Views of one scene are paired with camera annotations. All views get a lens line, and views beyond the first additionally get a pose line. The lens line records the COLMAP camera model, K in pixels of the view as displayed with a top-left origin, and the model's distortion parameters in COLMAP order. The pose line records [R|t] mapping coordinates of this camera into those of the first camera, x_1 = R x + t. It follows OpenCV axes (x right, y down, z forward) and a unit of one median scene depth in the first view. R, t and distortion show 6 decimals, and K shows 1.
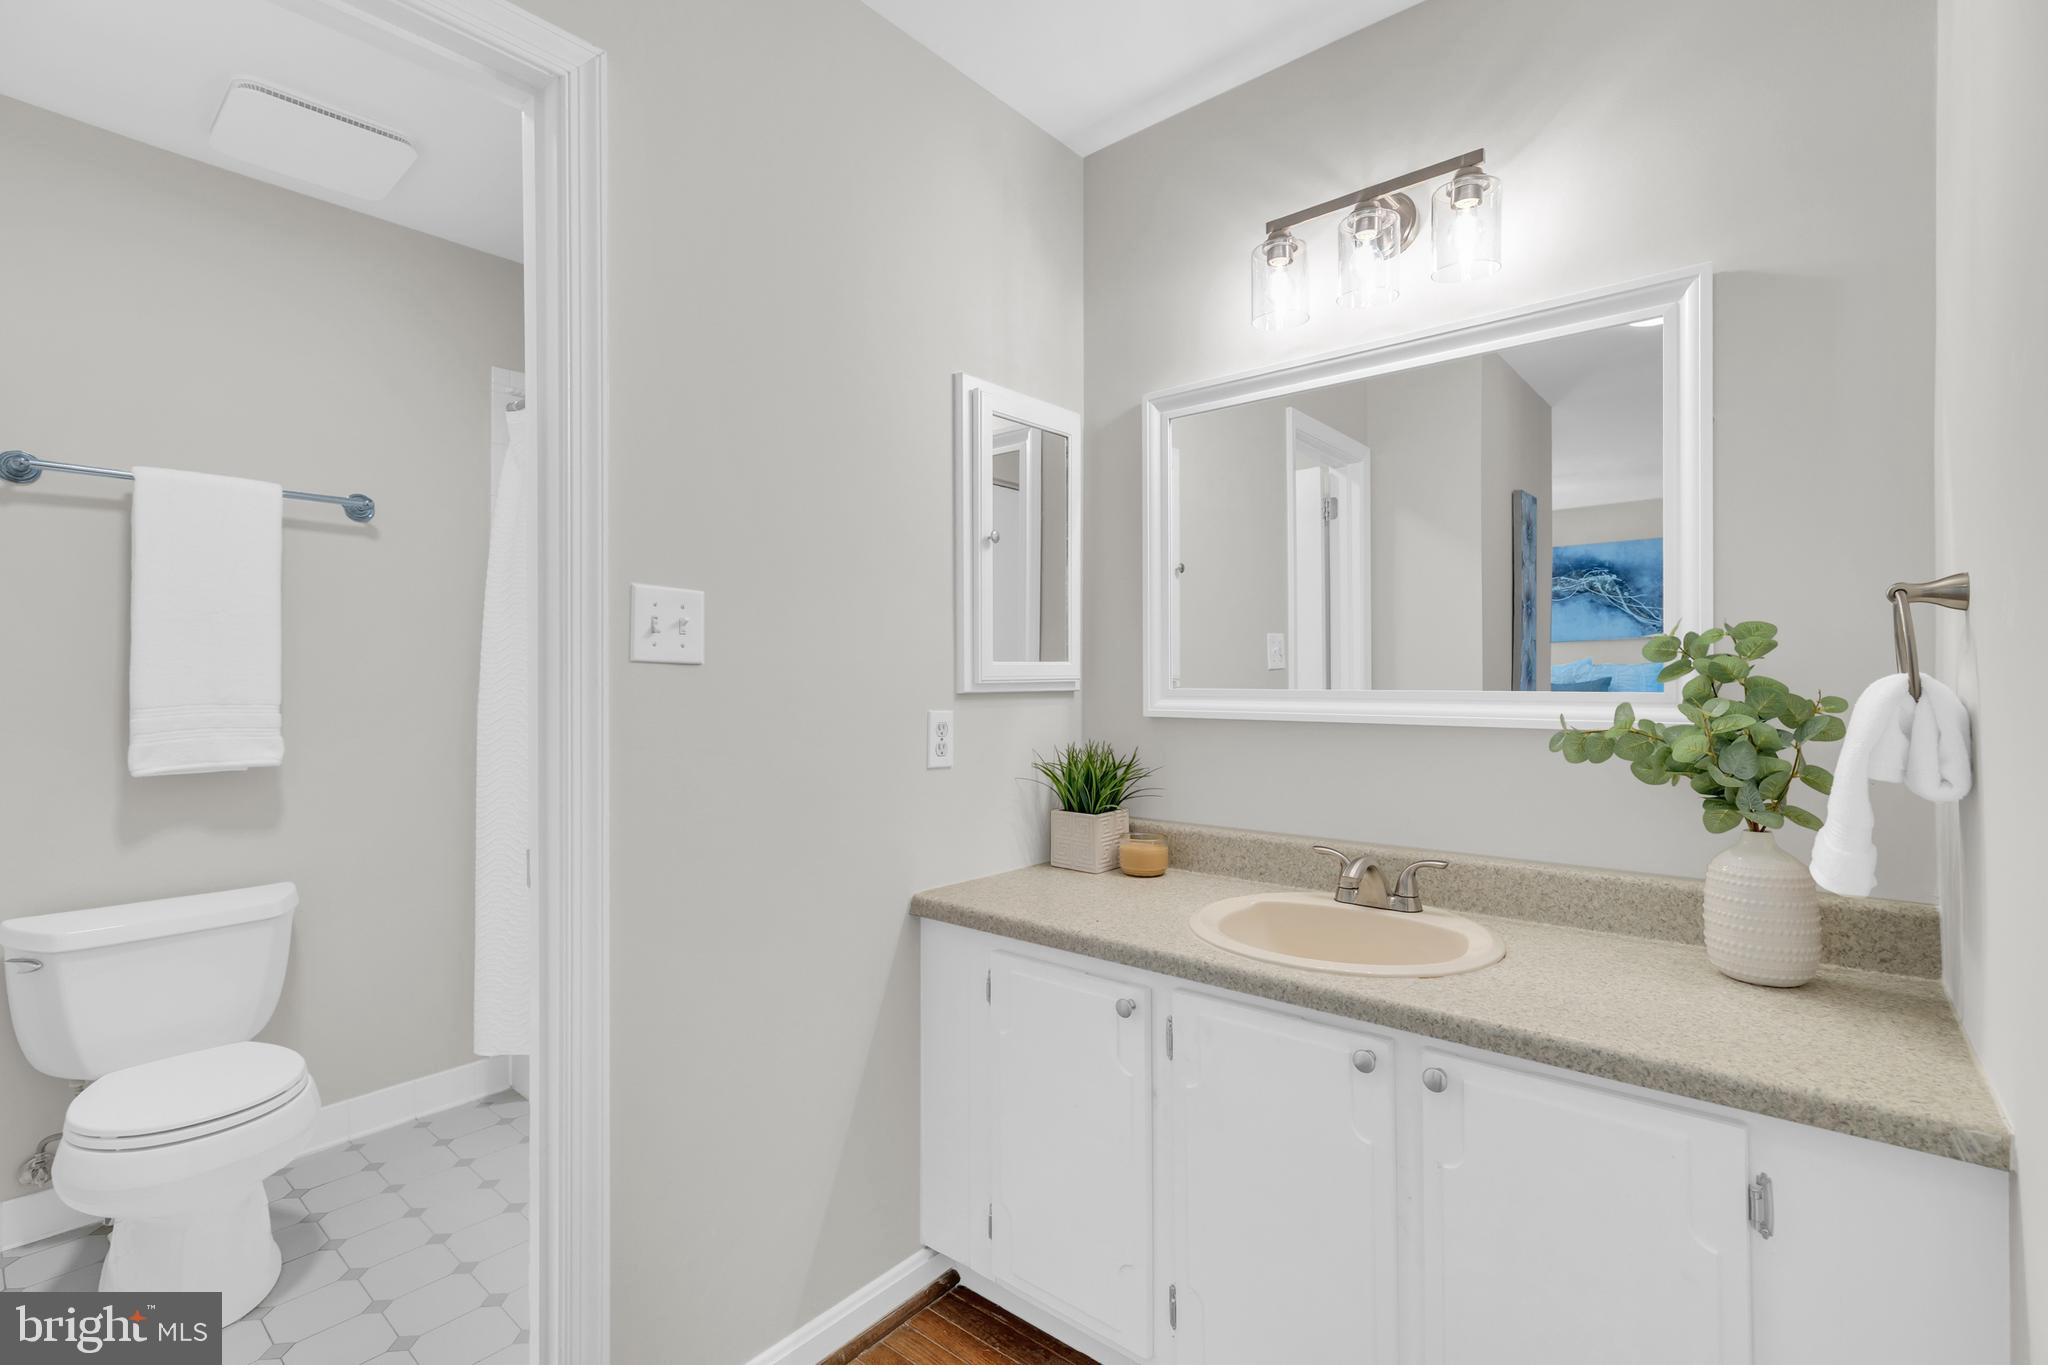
lens RADIAL K [[937.2, 0, 1020.3], [0, 937.2, 691.4], [0, 0, 1]] dist [0.003588, 0.000746]
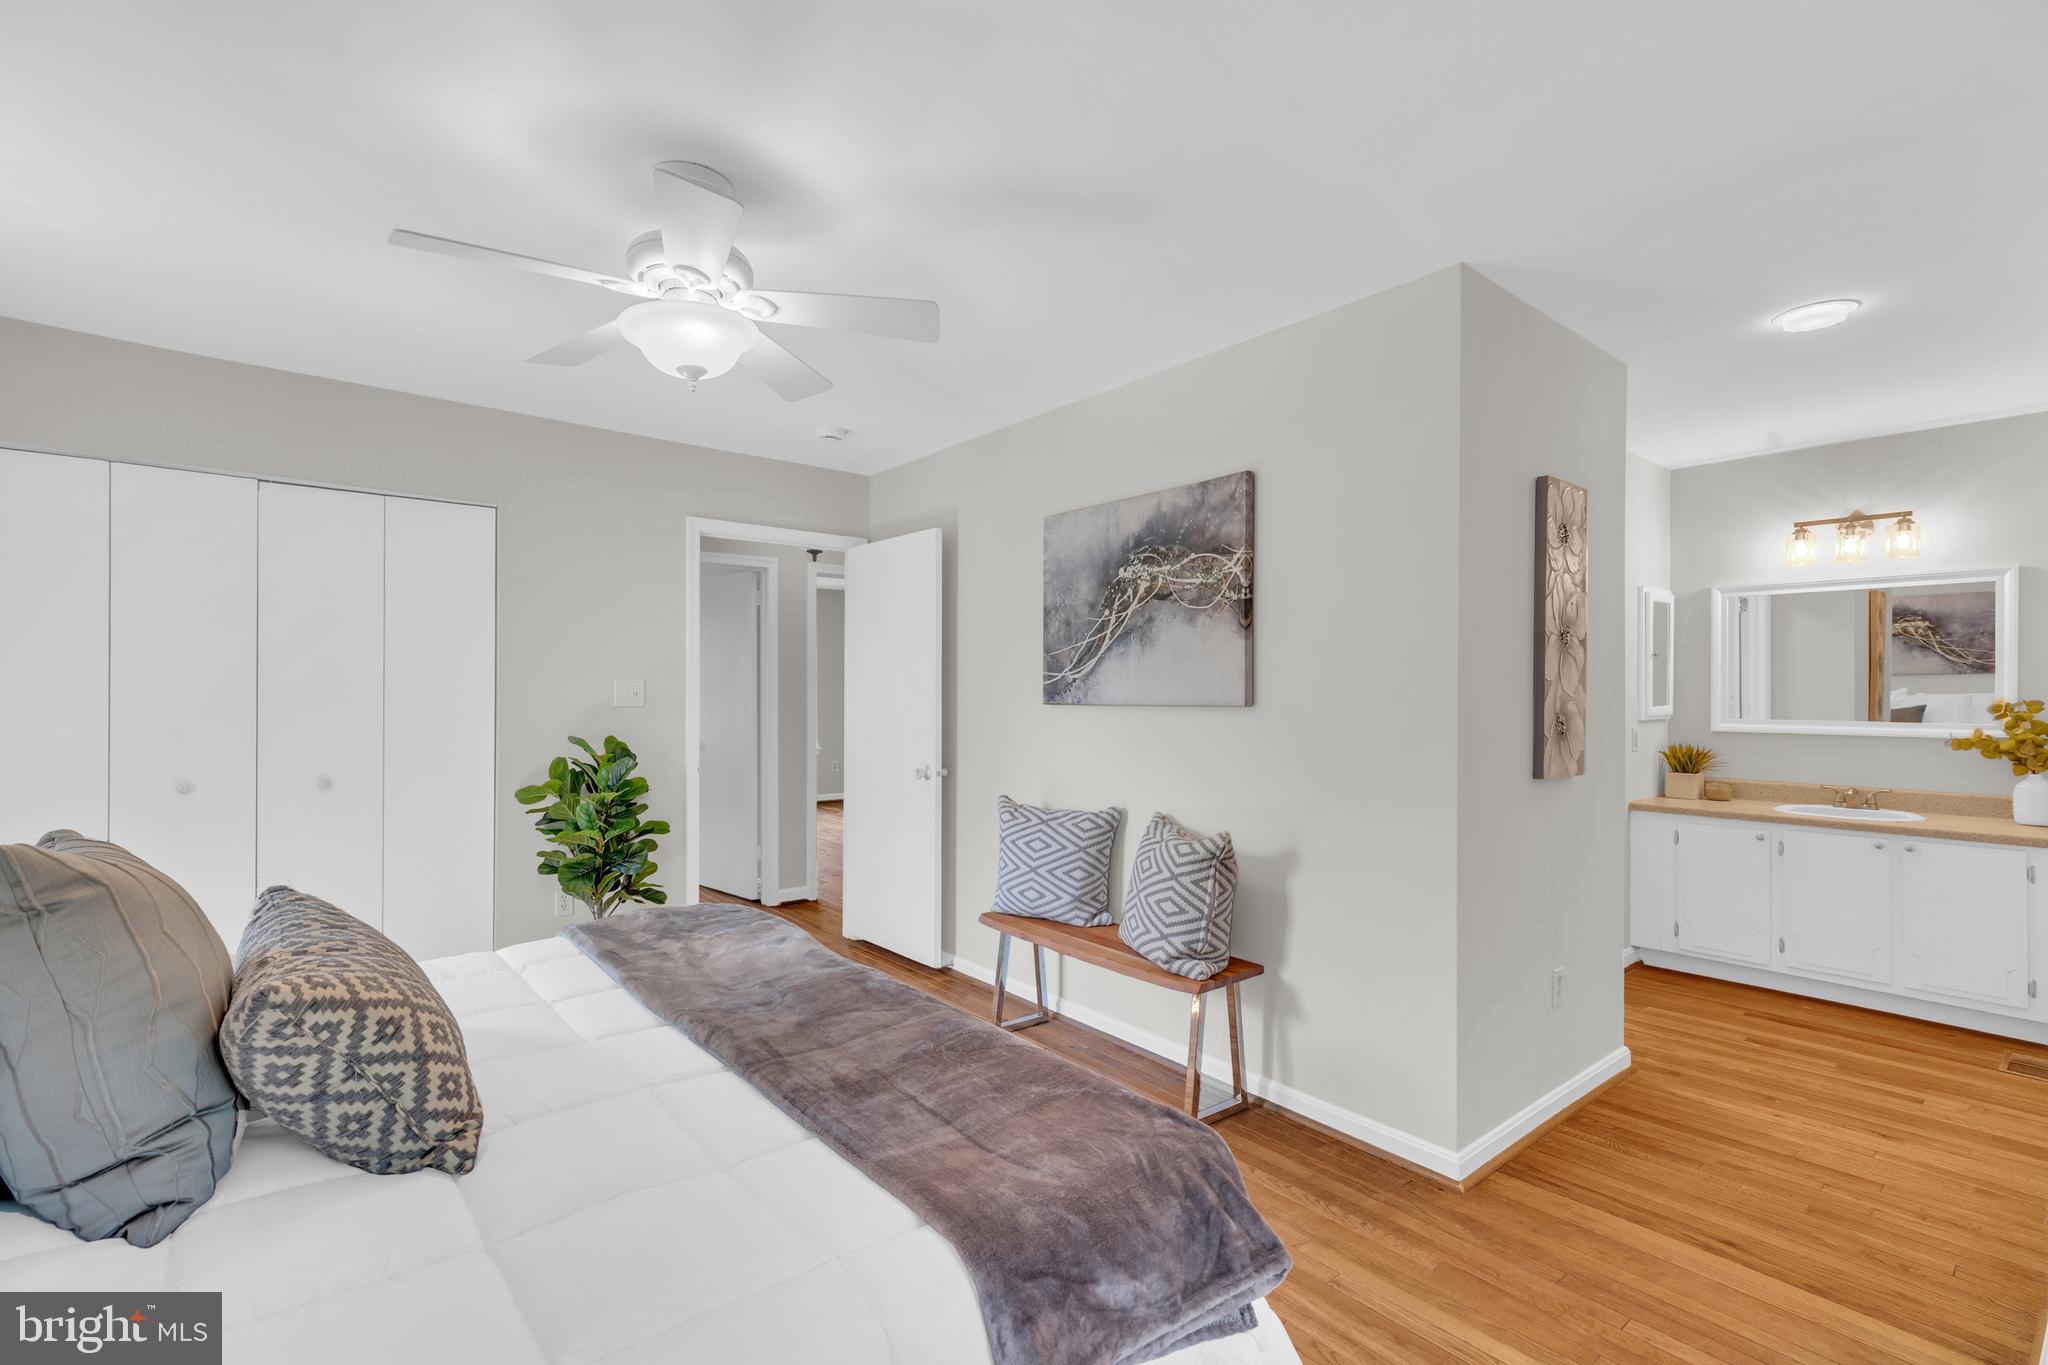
lens RADIAL K [[915.9, 0, 1018.2], [0, 915.9, 701.1], [0, 0, 1]] dist [0.001685, 0.000320]
pose [[0.980748, 0.009137, -0.195064, -1.253787], [-0.009521, 0.999954, -0.001033, -0.029978], [0.195046, 0.002870, 0.980790, -1.721380]]
